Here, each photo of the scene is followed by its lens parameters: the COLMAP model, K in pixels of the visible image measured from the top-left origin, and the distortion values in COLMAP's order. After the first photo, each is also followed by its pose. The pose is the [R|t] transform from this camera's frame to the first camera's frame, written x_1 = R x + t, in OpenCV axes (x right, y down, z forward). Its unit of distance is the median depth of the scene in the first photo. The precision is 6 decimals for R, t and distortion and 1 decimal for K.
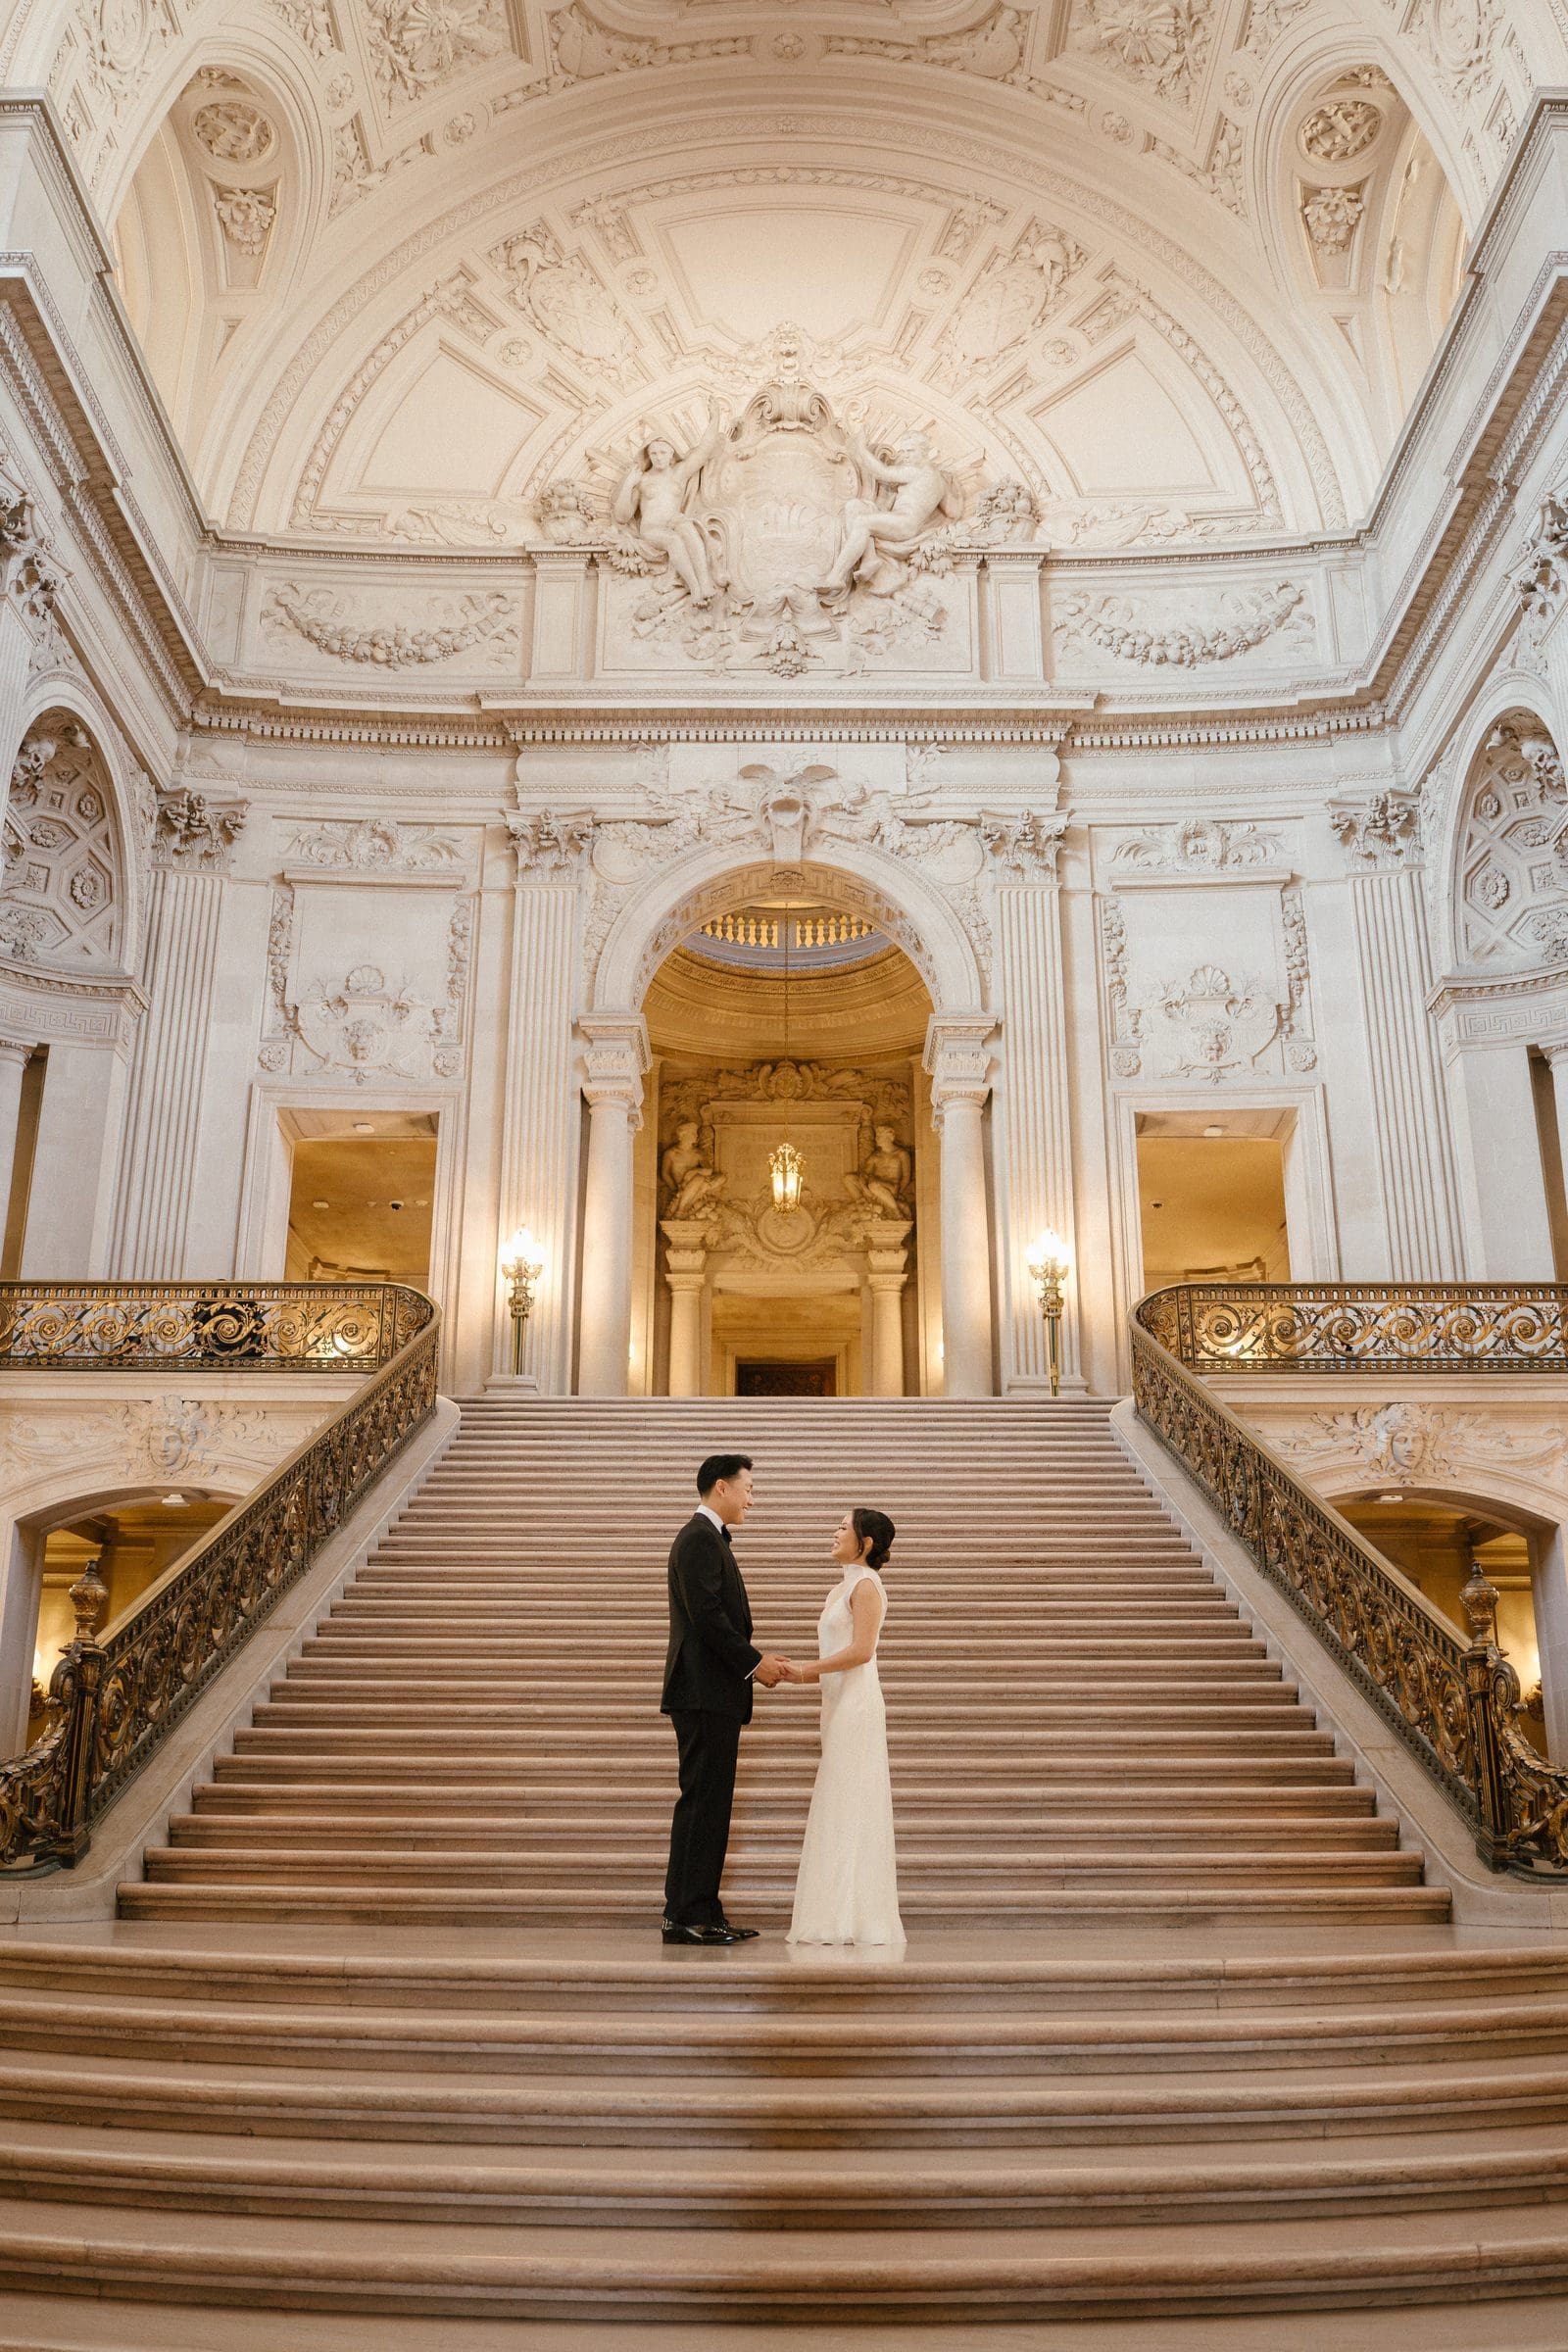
lens RADIAL K [[1976.5, 0, 765.4], [0, 1976.5, 1179.7], [0, 0, 1]] dist [-0.045293, -0.012206]
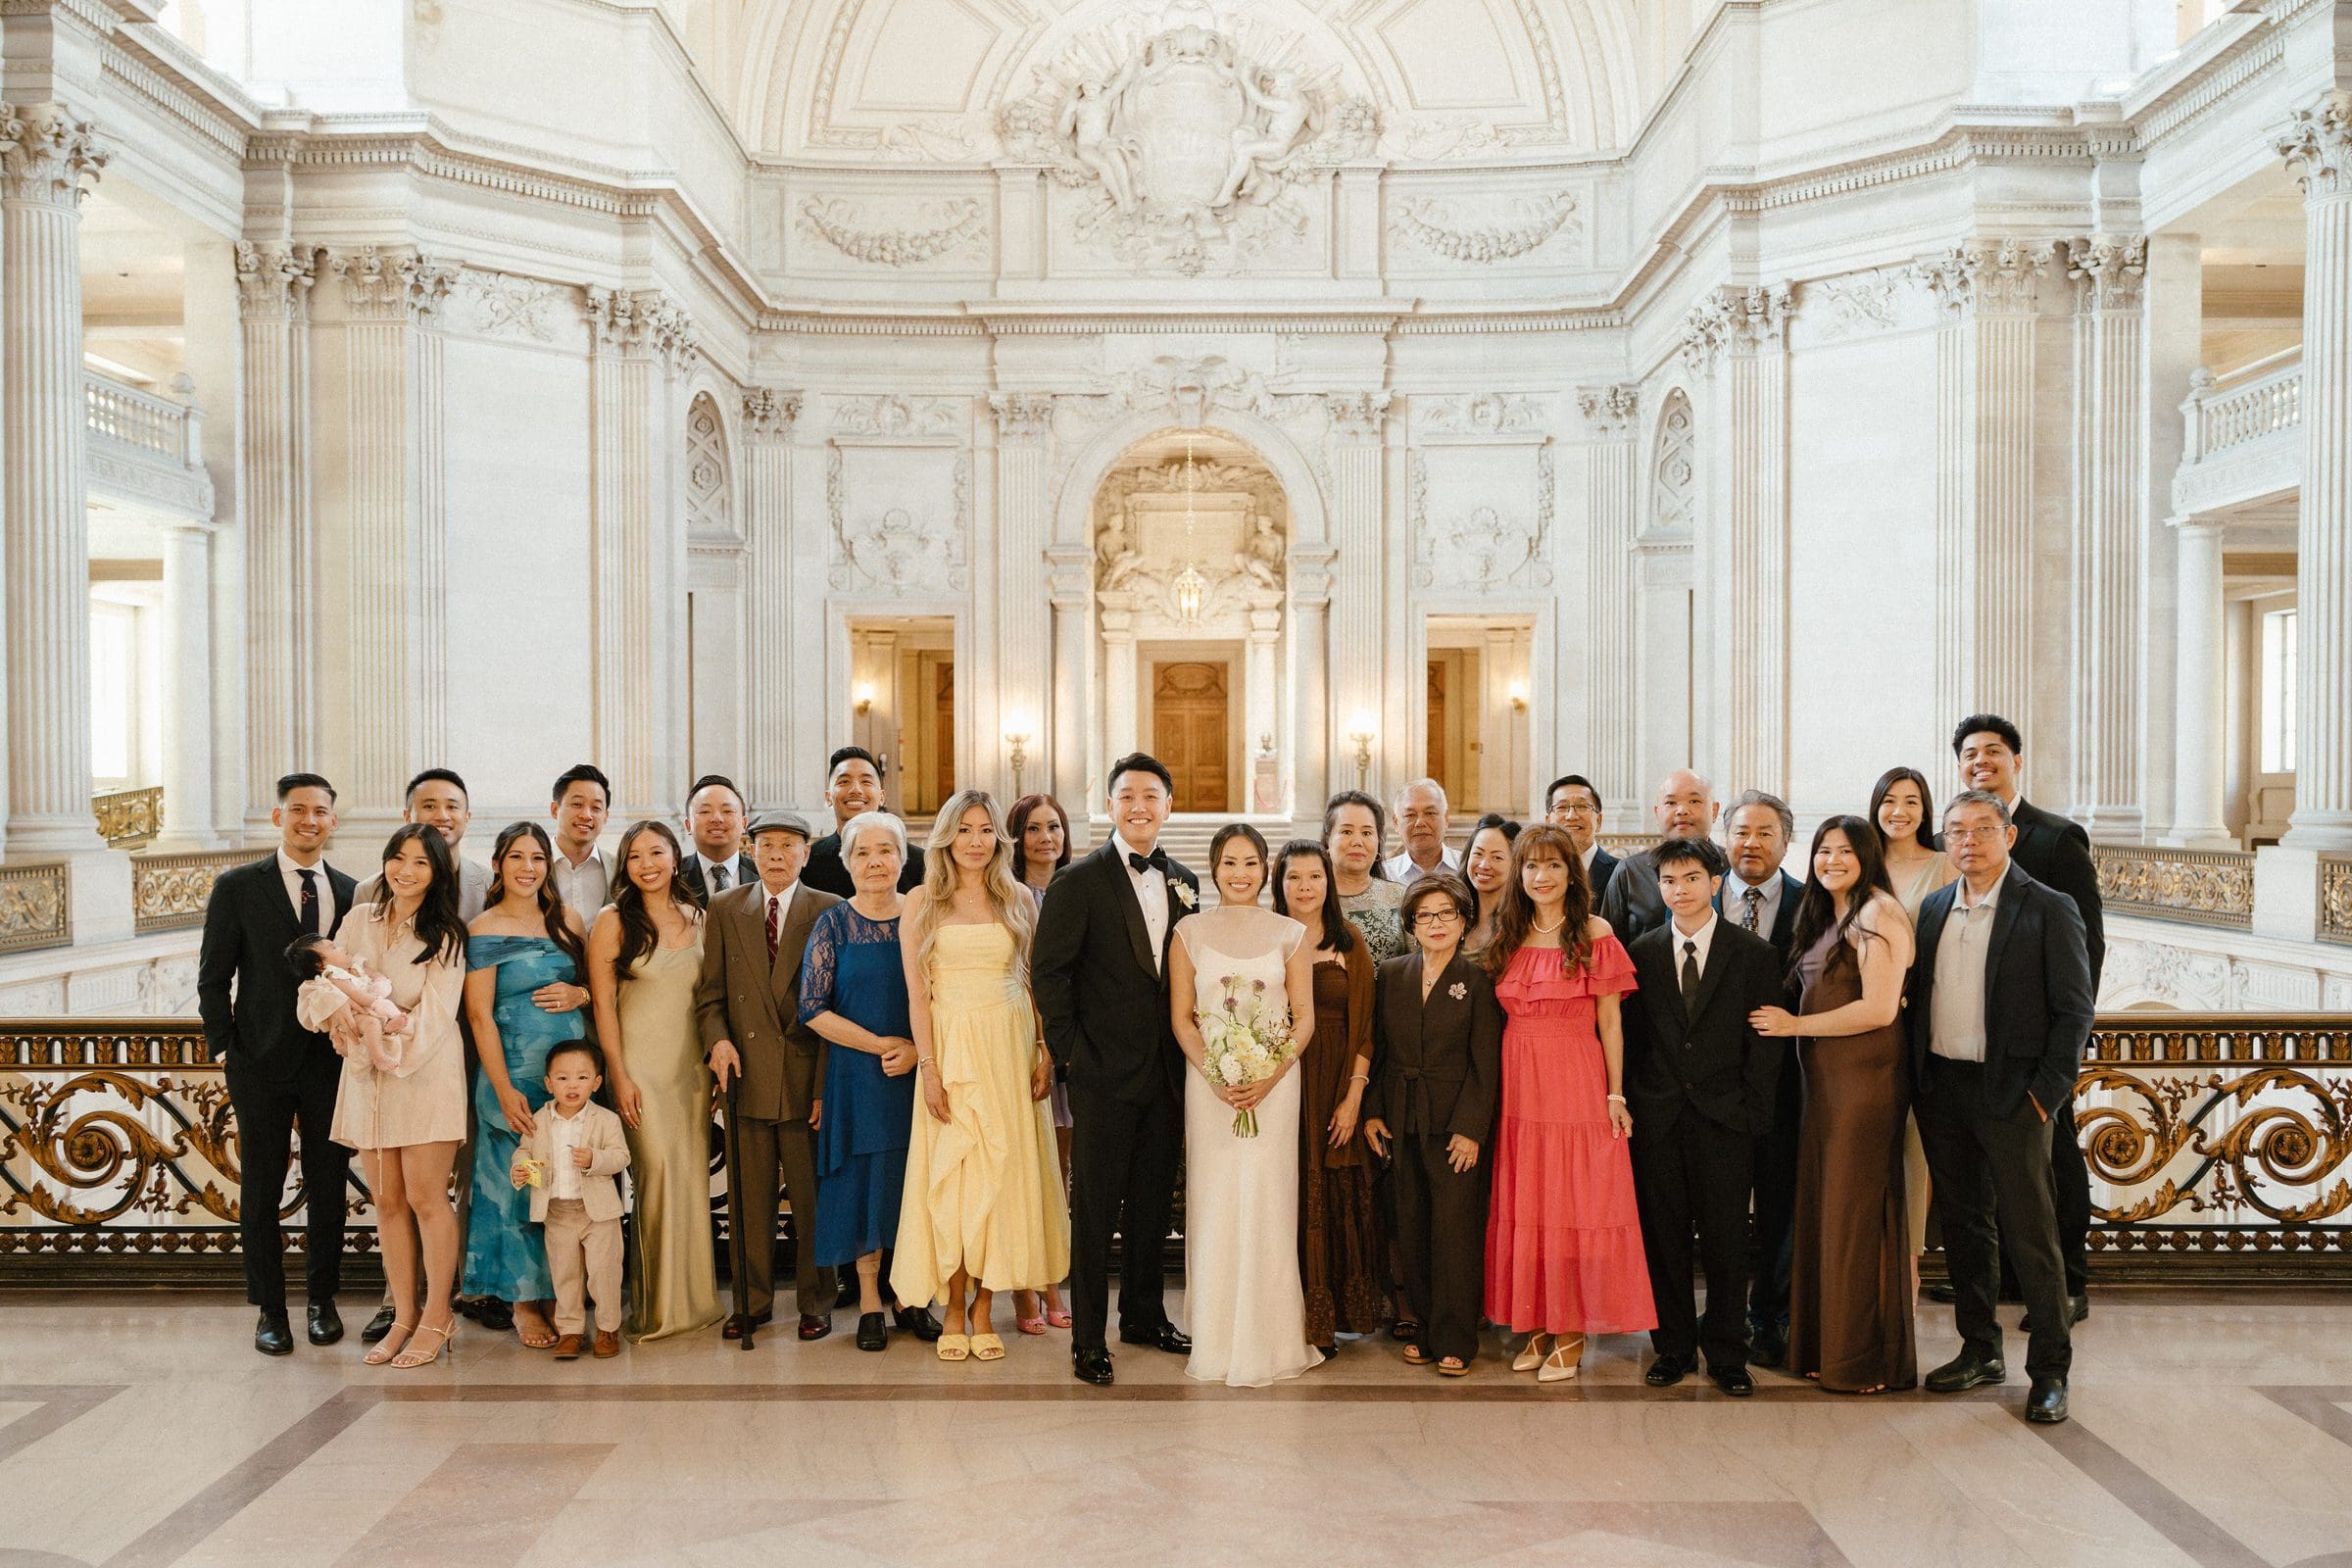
lens RADIAL K [[1999.0, 0, 1168.1], [0, 1999.0, 824.4], [0, 0, 1]] dist [-0.004096, -0.000416]
pose [[0.999969, -0.007471, -0.002551, -0.003022], [0.007893, 0.939245, 0.343156, -0.379304], [-0.000168, -0.343165, 0.939275, -0.431235]]
